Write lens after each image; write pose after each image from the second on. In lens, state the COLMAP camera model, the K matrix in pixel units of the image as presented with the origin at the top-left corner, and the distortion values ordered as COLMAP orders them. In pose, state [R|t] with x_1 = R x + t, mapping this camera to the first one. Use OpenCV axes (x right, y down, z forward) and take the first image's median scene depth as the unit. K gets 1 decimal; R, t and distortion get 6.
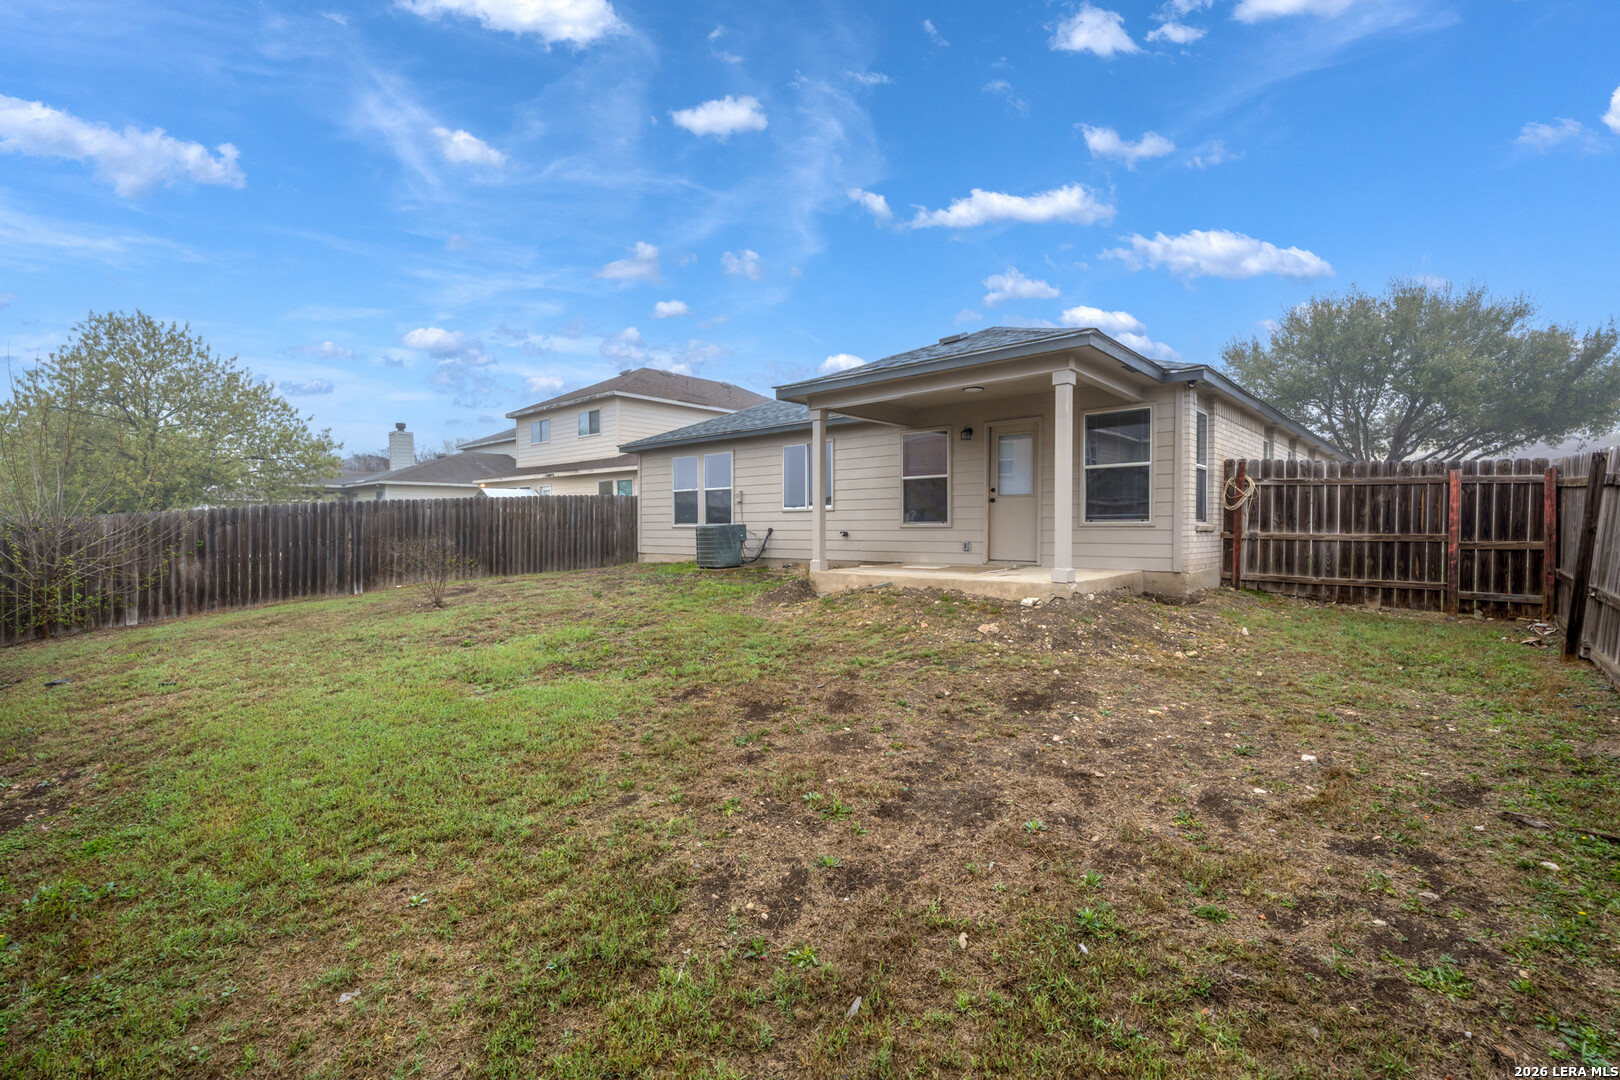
lens RADIAL K [[719.7, 0, 810.0], [0, 719.7, 540.0], [0, 0, 1]] dist [0.000171, 0.000044]
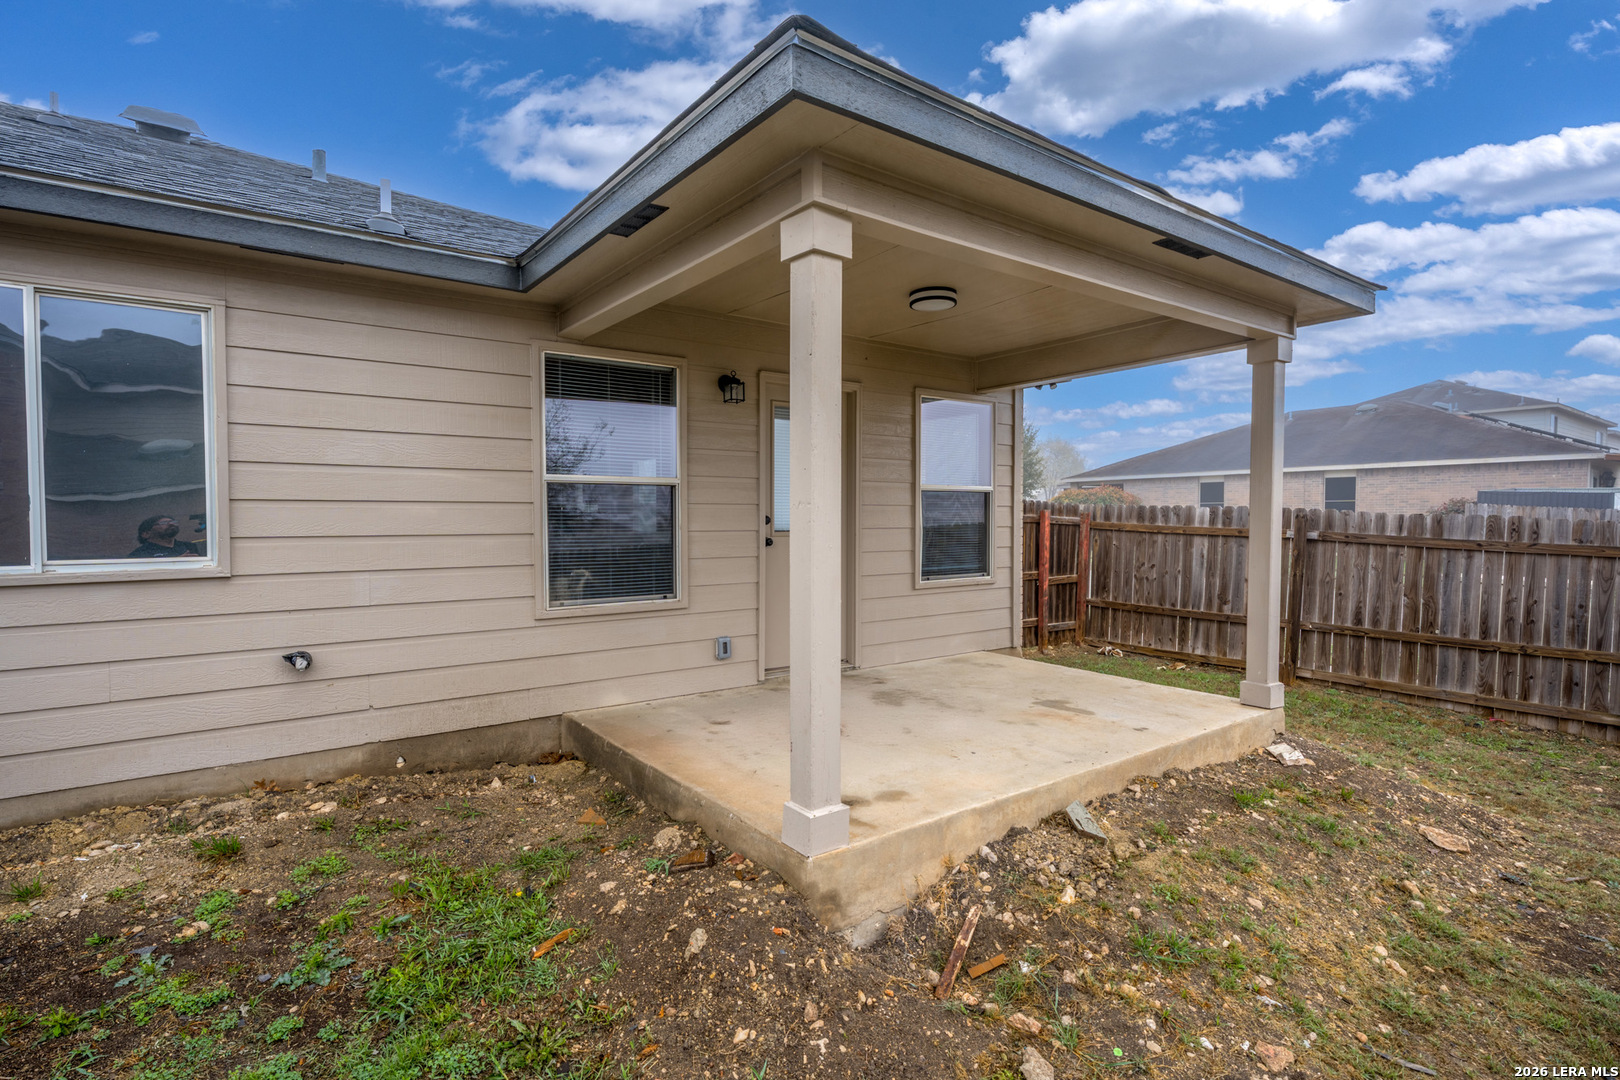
lens RADIAL K [[801.5, 0, 810.0], [0, 801.5, 540.0], [0, 0, 1]] dist [0.002709, 0.000074]
pose [[0.192453, -0.027702, 0.980915, -0.233617], [0.016091, 0.999556, 0.025071, -0.064991], [-0.981174, 0.010959, 0.192814, 0.819872]]
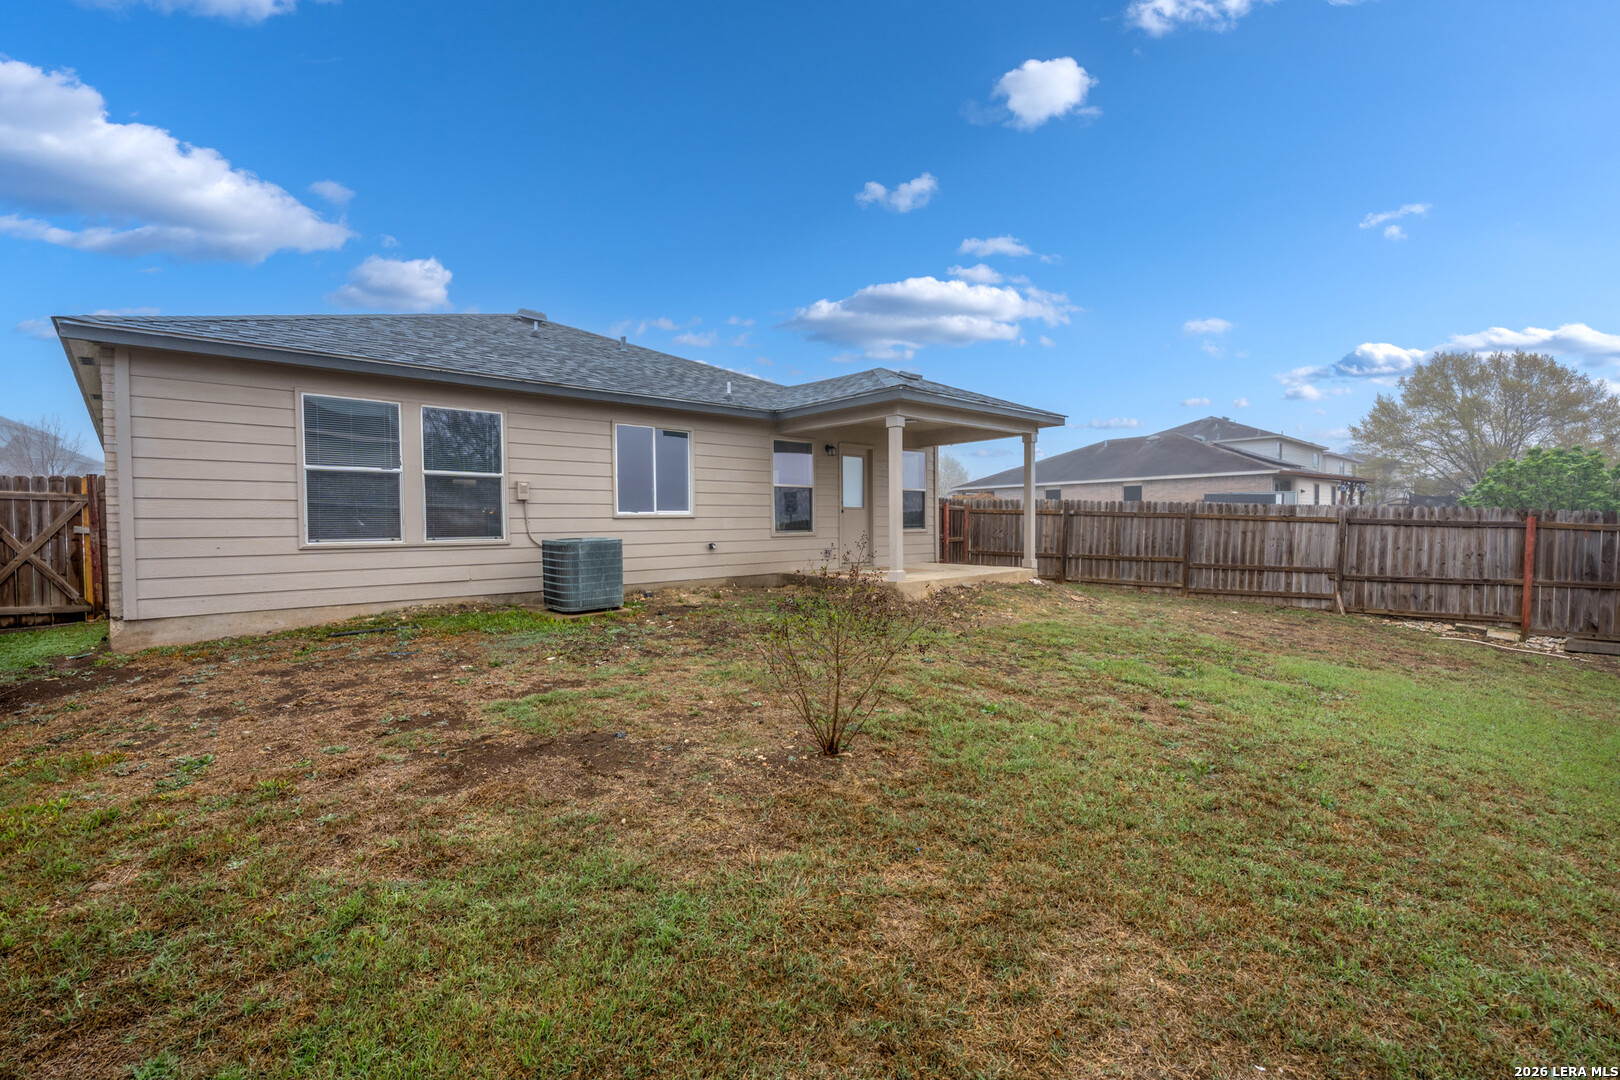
lens RADIAL K [[719.7, 0, 810.0], [0, 719.7, 540.0], [0, 0, 1]] dist [0.000171, 0.000044]
pose [[0.080356, -0.023063, 0.996499, -0.834716], [0.026125, 0.999438, 0.021024, -0.033089], [-0.996424, 0.024344, 0.080913, 0.899025]]
